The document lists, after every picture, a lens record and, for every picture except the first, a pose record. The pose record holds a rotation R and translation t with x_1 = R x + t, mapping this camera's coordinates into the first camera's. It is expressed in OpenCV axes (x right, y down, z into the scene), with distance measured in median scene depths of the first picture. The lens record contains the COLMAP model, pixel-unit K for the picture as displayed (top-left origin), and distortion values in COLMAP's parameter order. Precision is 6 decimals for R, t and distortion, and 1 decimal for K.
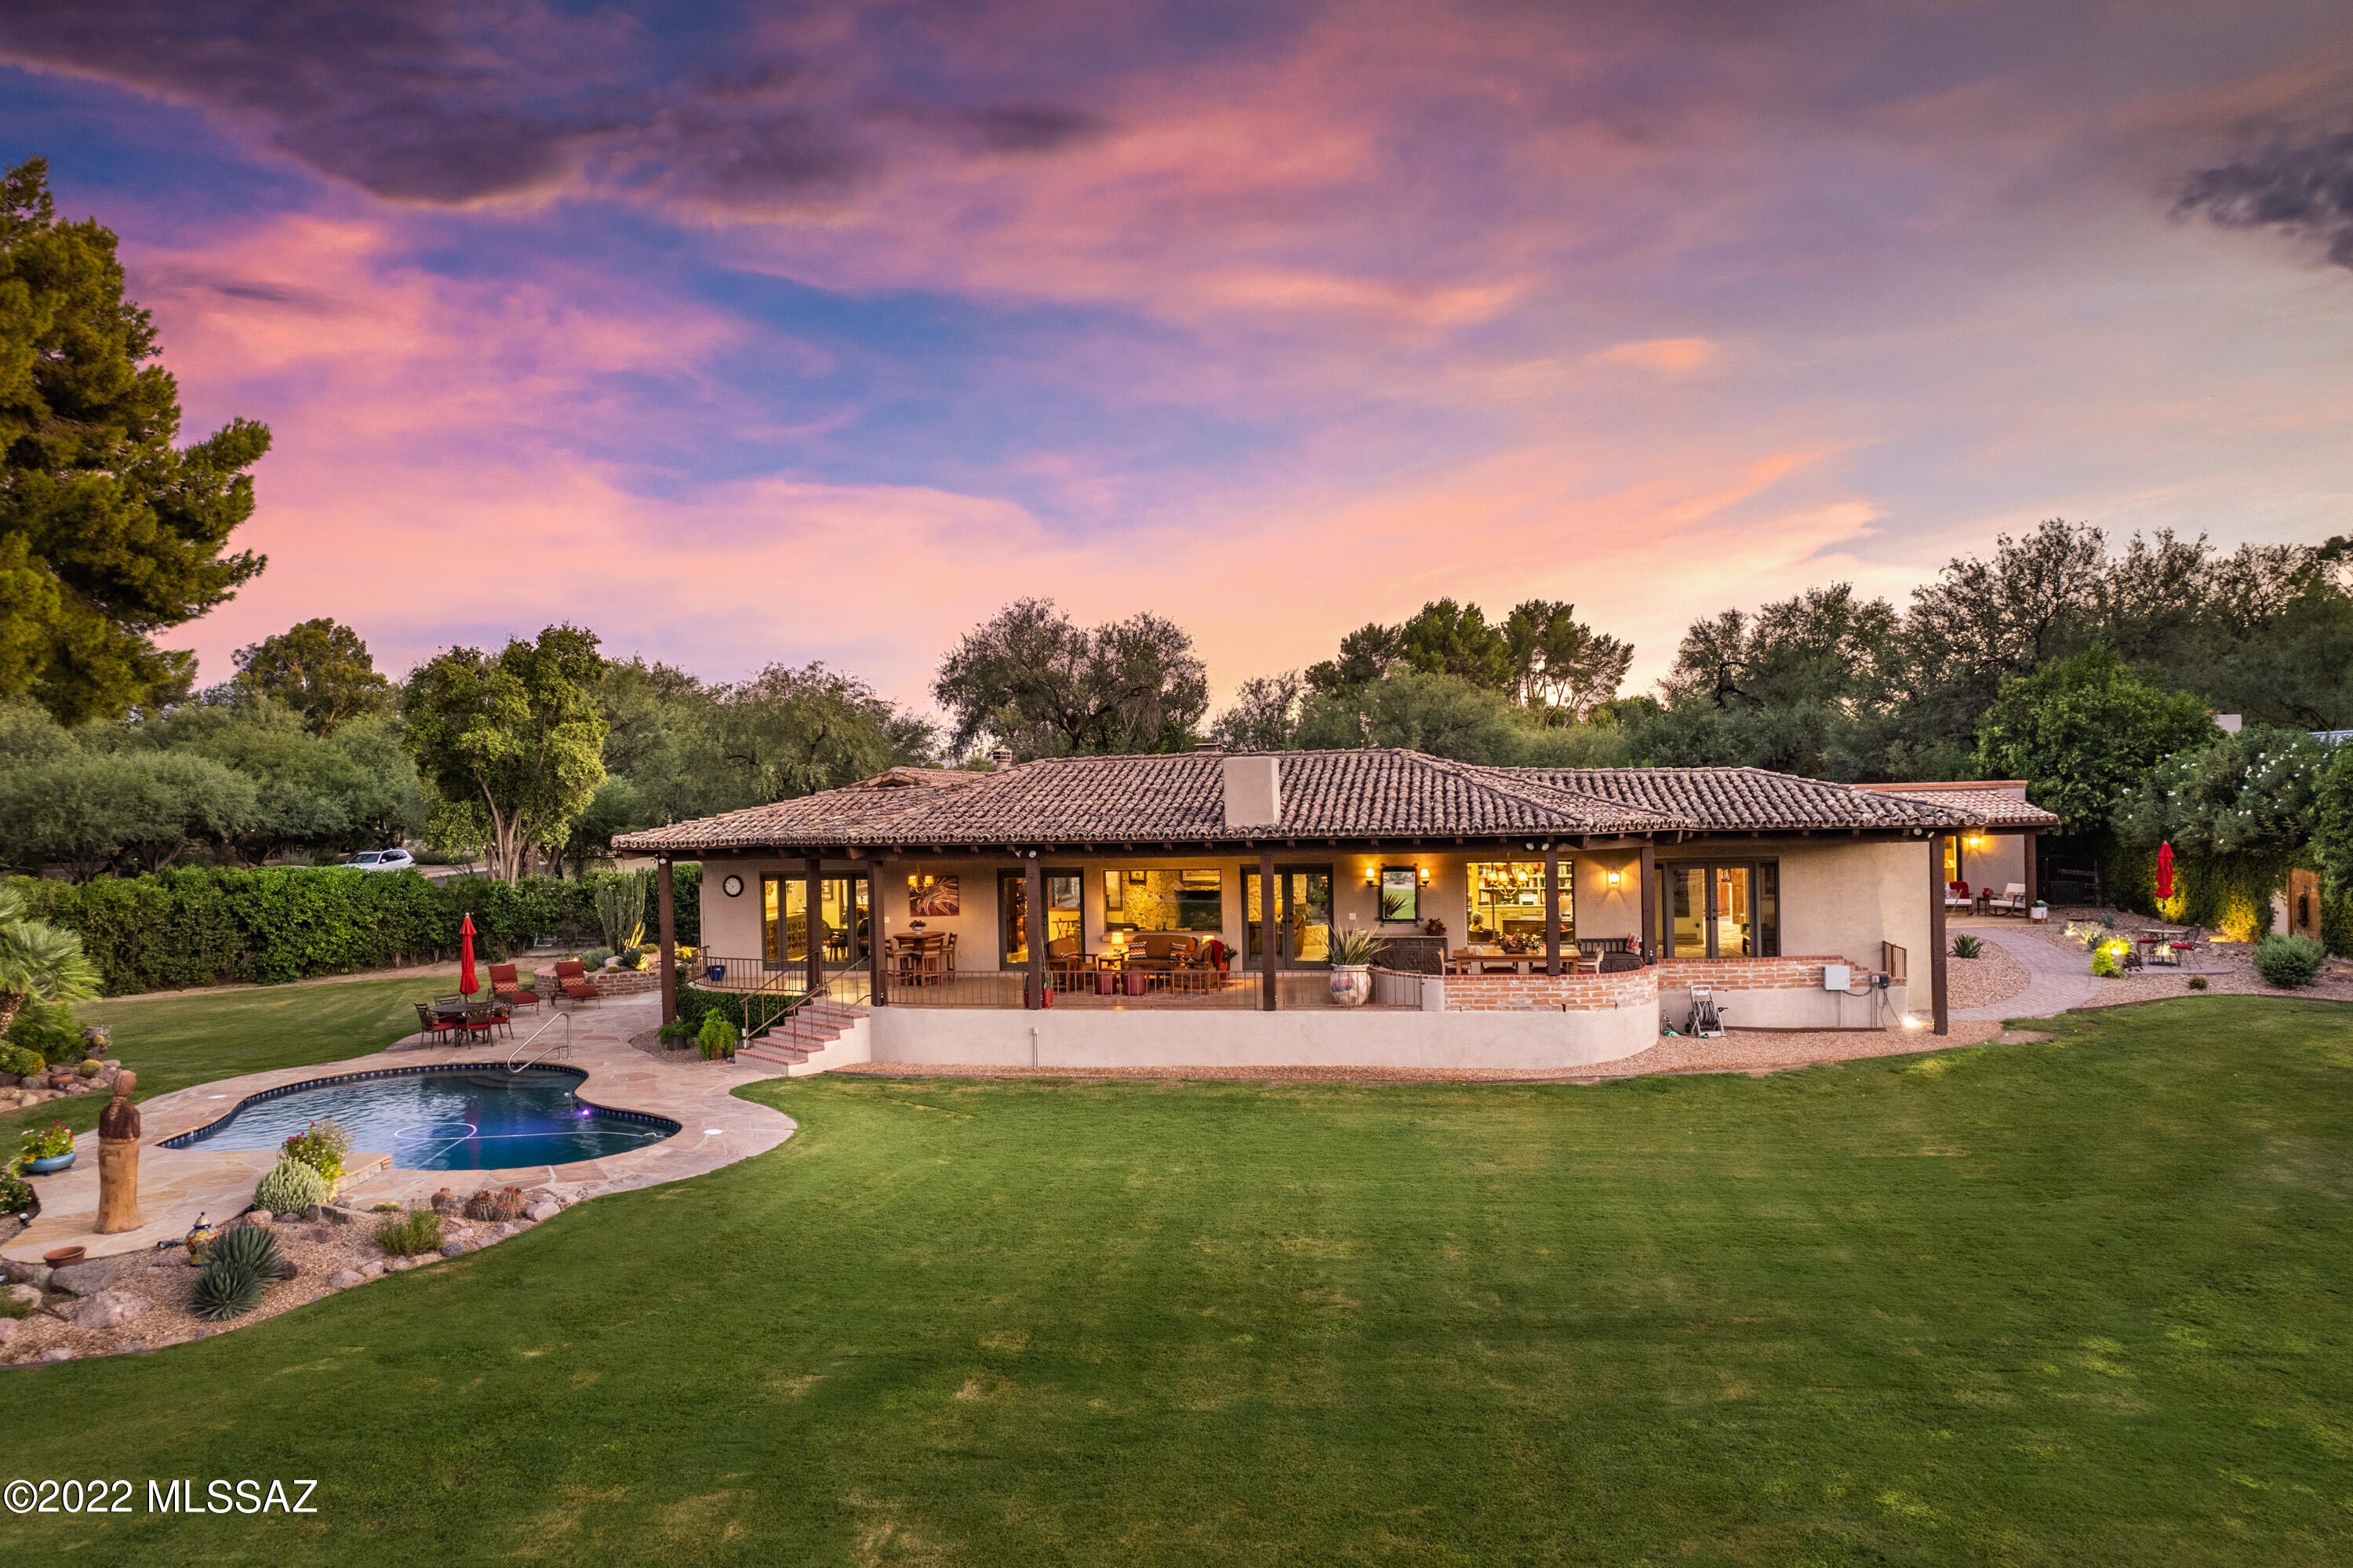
lens RADIAL K [[1582.7, 0, 1176.5], [0, 1582.7, 784.0], [0, 0, 1]] dist [-0.084667, 0.074380]
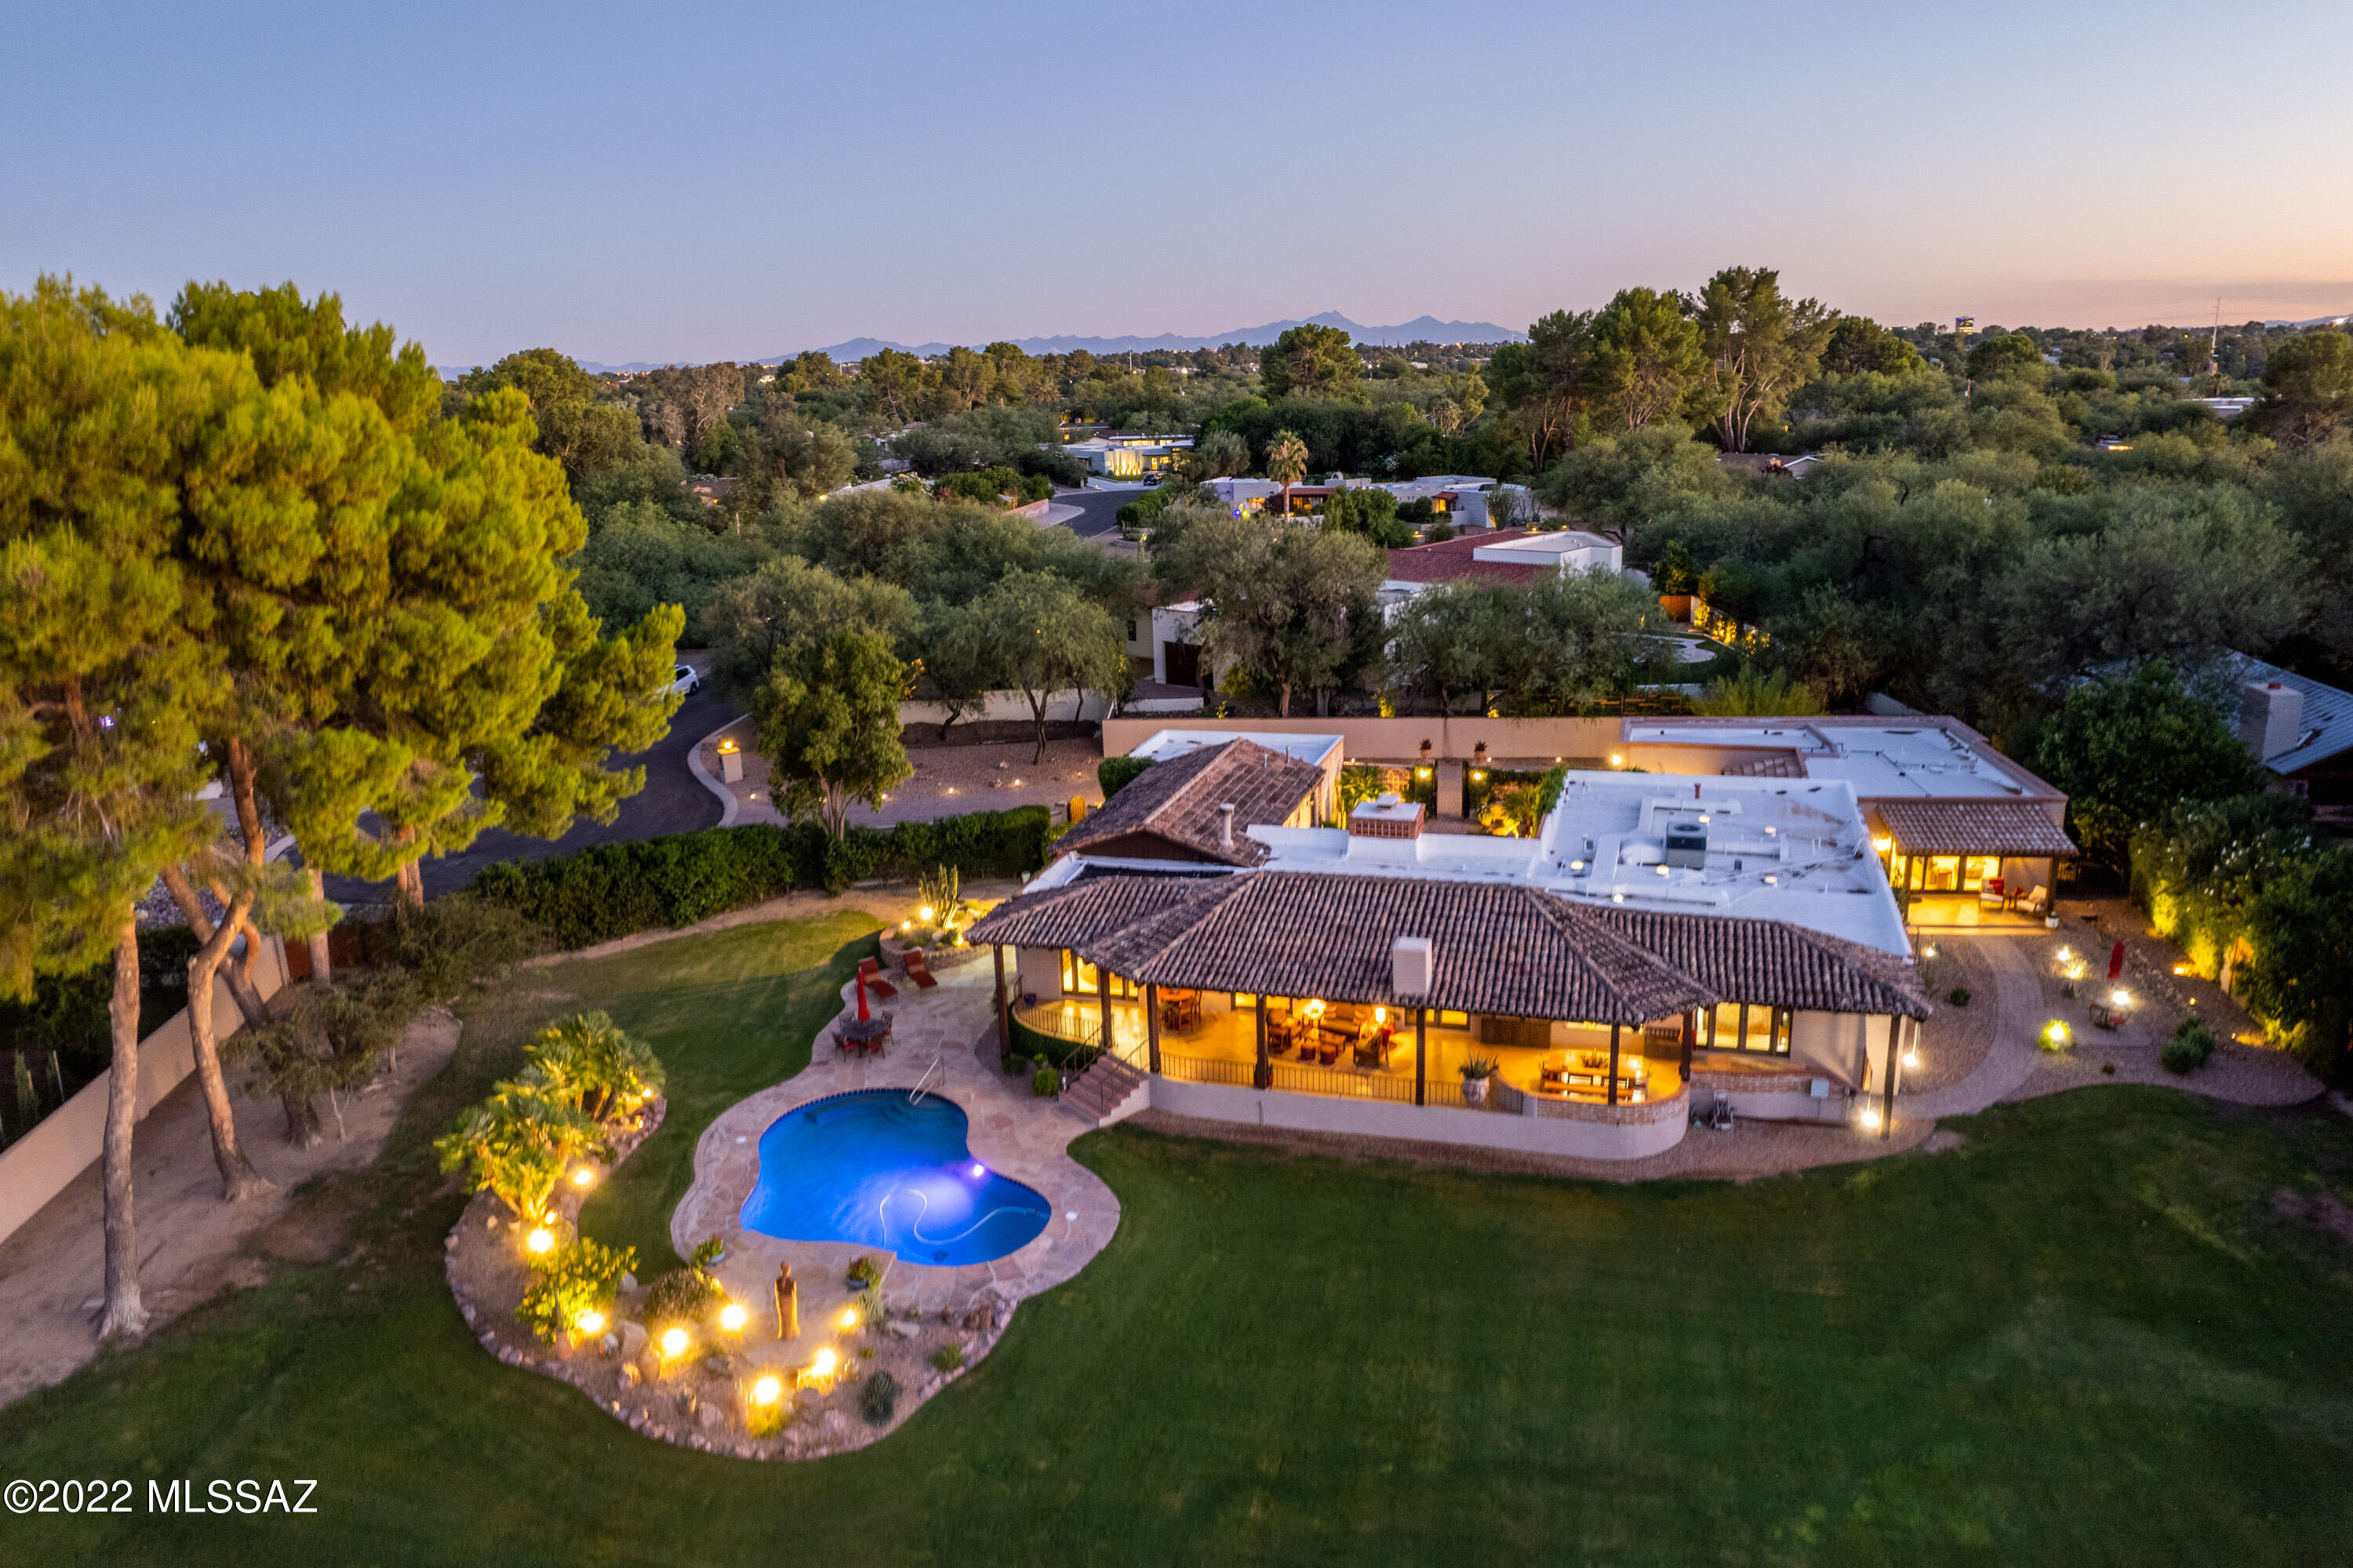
lens RADIAL K [[1637.1, 0, 1176.5], [0, 1637.1, 784.0], [0, 0, 1]] dist [-0.069048, 0.041795]
pose [[0.994162, 0.016264, -0.106669, -0.009686], [0.013175, 0.962883, 0.269598, -0.533420], [0.107095, -0.269430, 0.957047, -0.394751]]
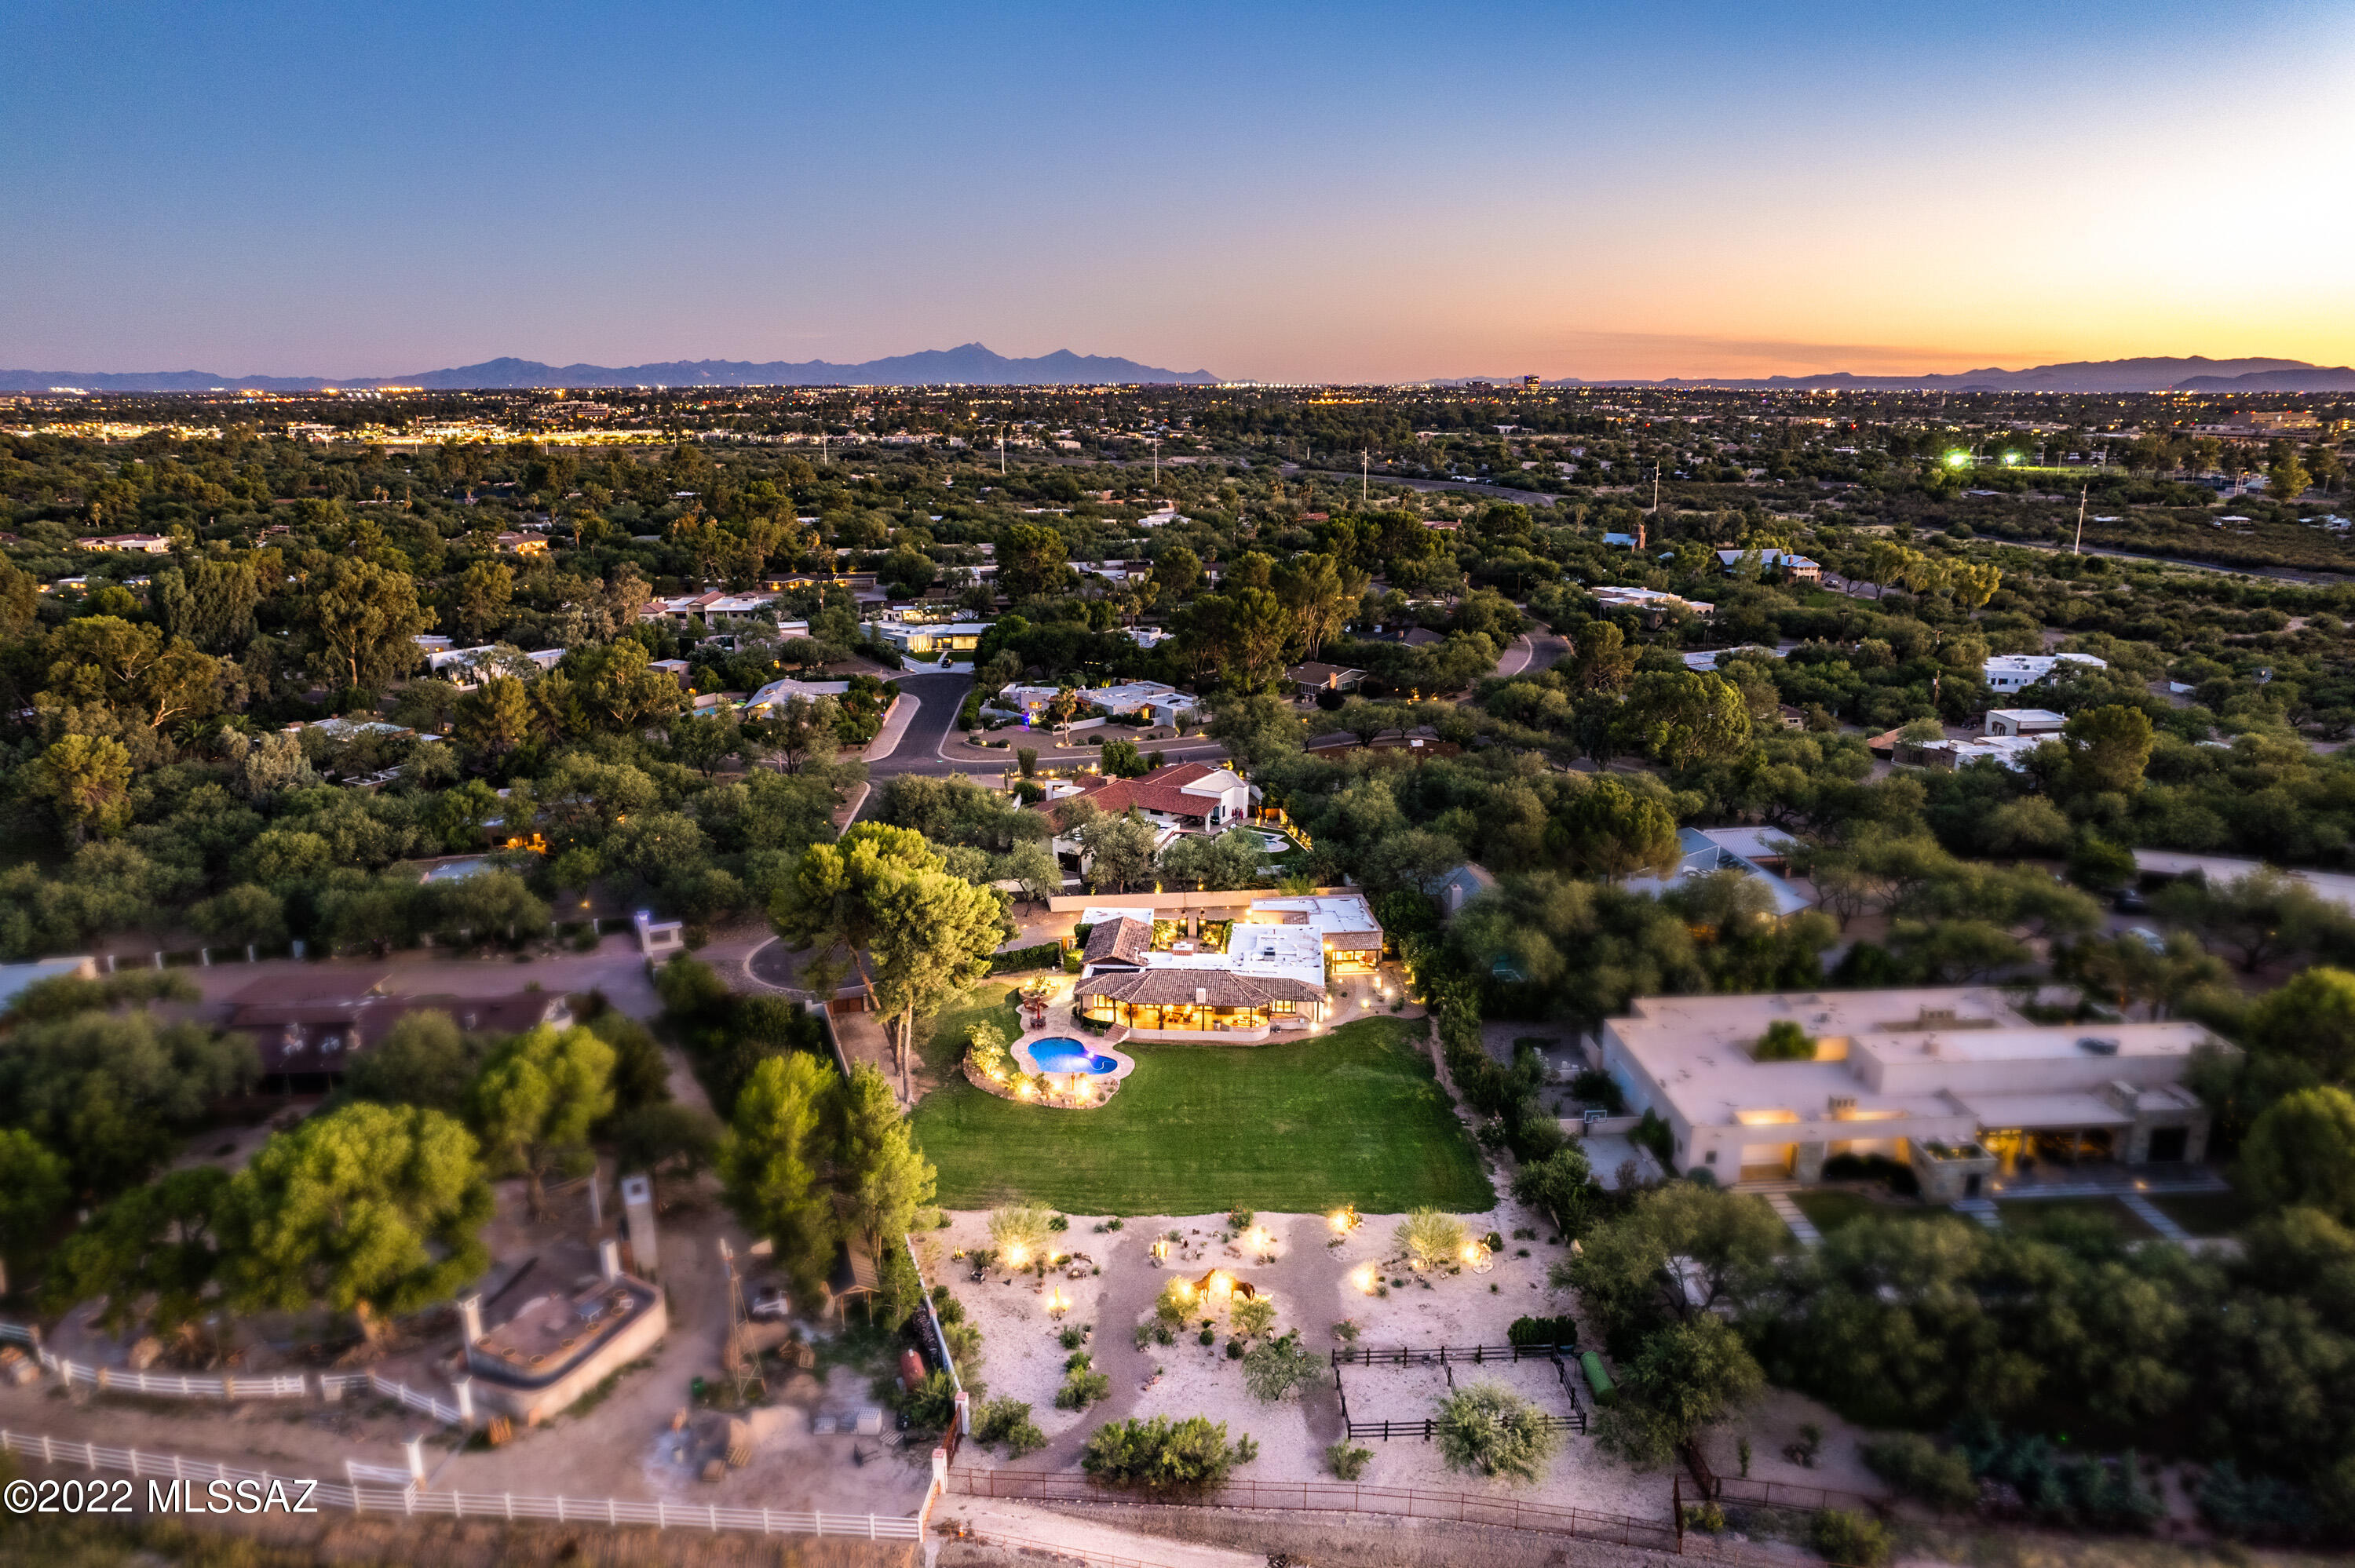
lens RADIAL K [[1638.2, 0, 1177.5], [0, 1638.2, 784.0], [0, 0, 1]] dist [-0.069048, 0.041795]
pose [[0.993367, -0.013445, 0.114201, -0.670809], [-0.018670, 0.961104, 0.275556, -2.254548], [-0.113464, -0.275860, 0.954477, -4.240305]]
